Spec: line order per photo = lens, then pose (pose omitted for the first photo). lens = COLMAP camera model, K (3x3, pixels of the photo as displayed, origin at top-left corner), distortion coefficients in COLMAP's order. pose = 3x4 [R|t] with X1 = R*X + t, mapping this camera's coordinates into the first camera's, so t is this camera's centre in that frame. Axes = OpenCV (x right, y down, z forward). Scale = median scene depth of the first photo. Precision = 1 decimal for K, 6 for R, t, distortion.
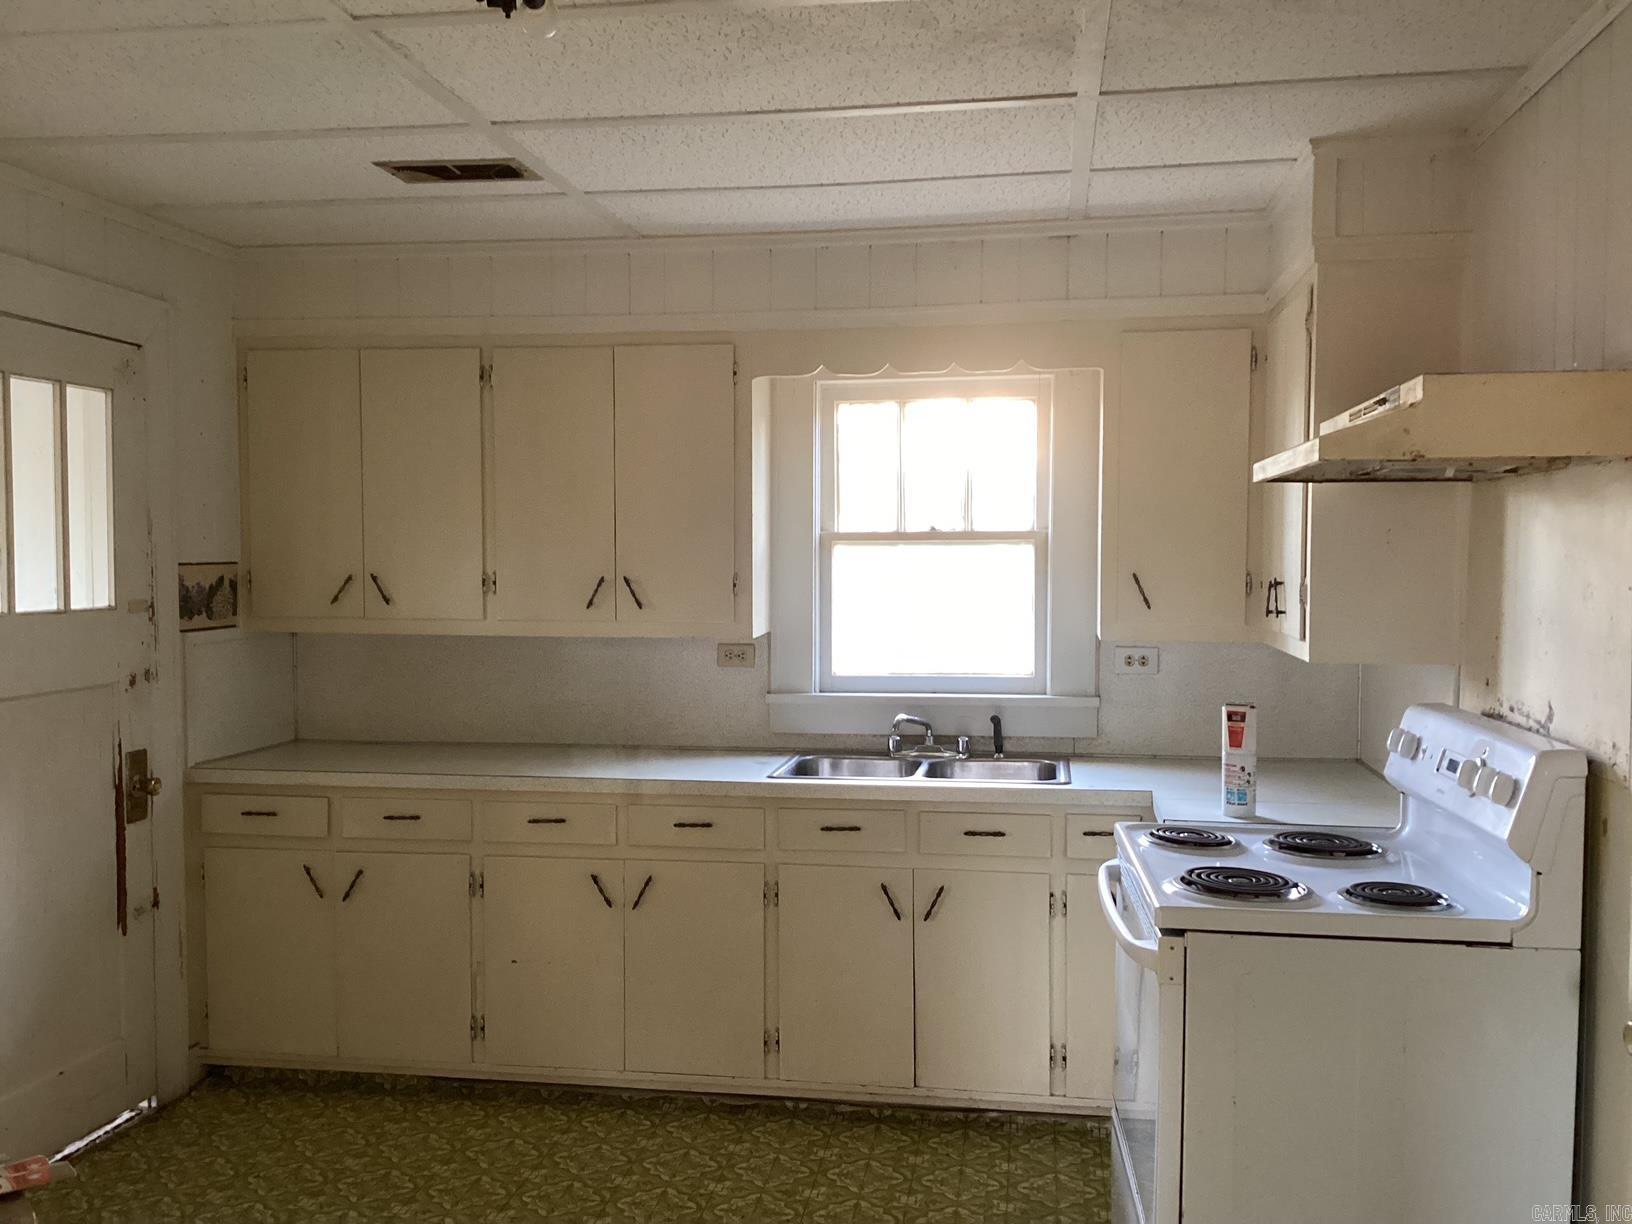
lens RADIAL K [[1456.0, 0, 816.0], [0, 1456.0, 612.0], [0, 0, 1]] dist [0.112759, -0.214128]
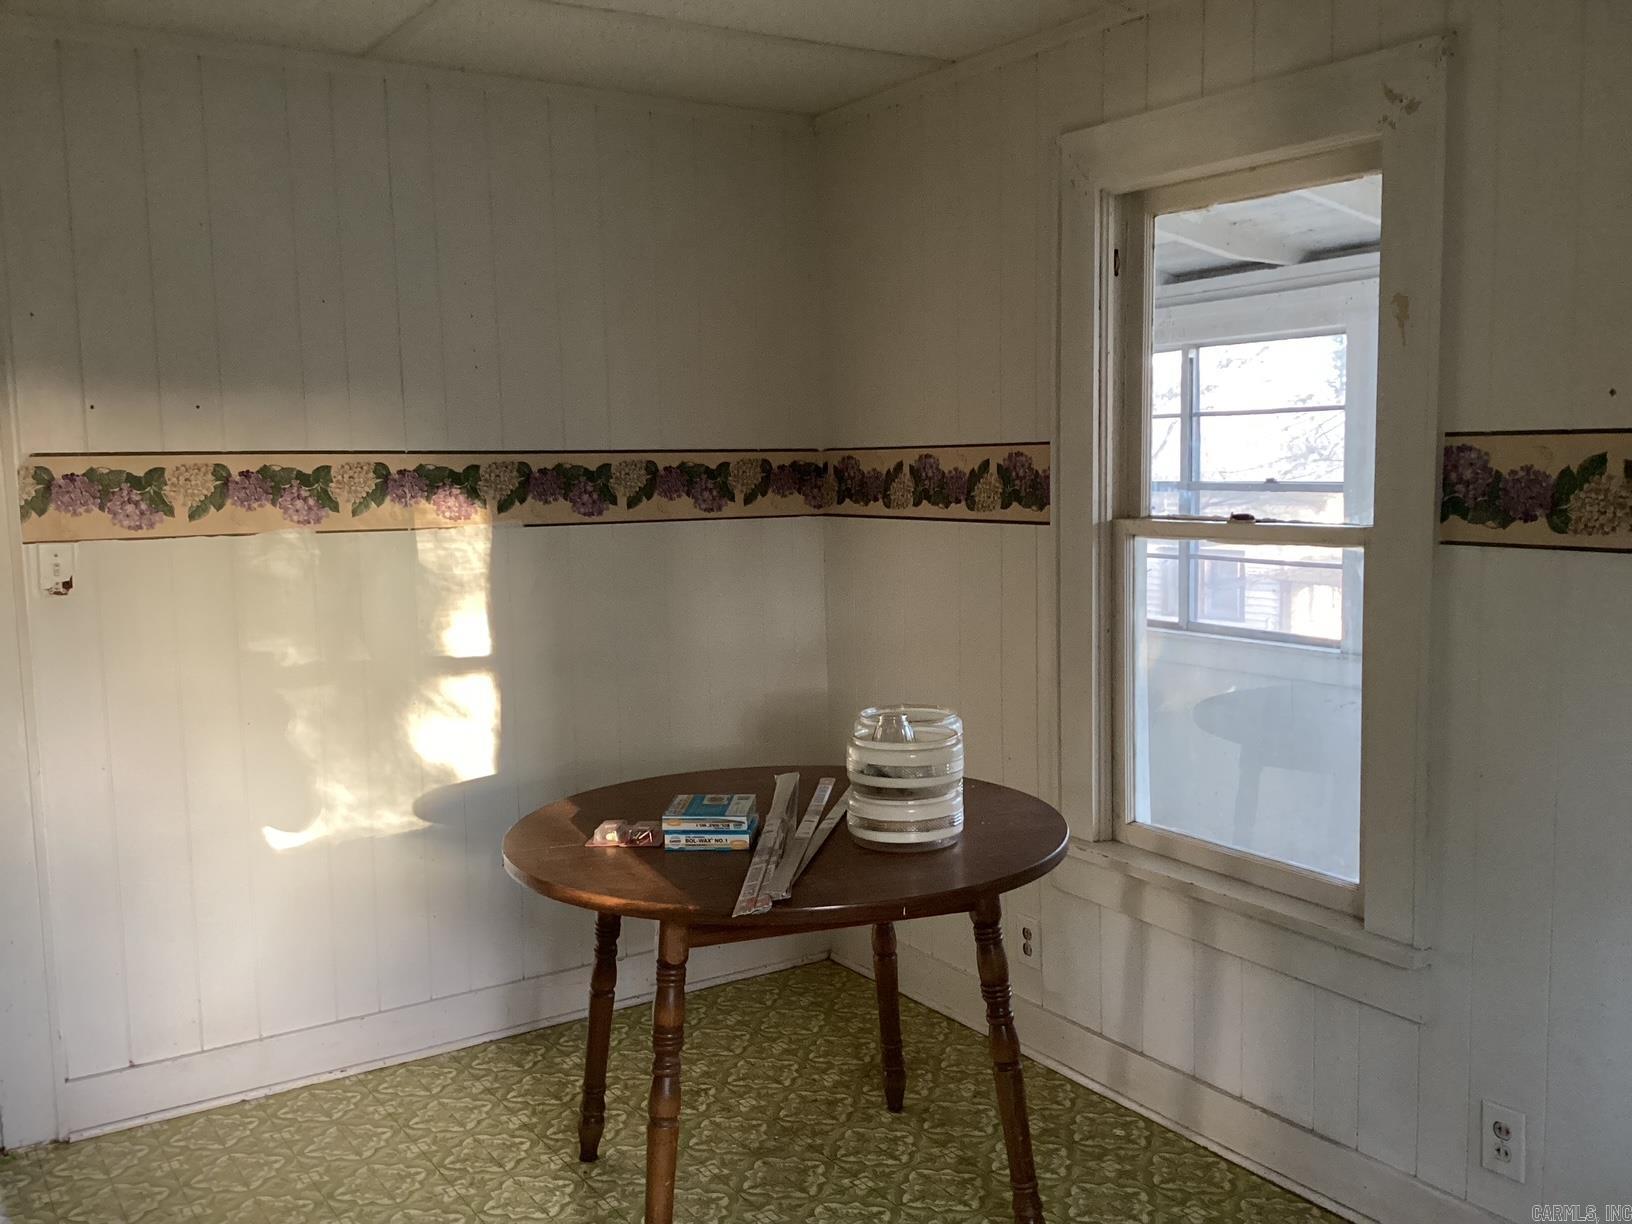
lens RADIAL K [[1456.0, 0, 816.0], [0, 1456.0, 612.0], [0, 0, 1]] dist [0.112759, -0.214128]
pose [[-0.740701, 0.088665, -0.665958, 0.225277], [-0.002962, 0.990812, 0.135211, -0.050800], [0.671828, 0.102123, -0.733633, 1.562622]]
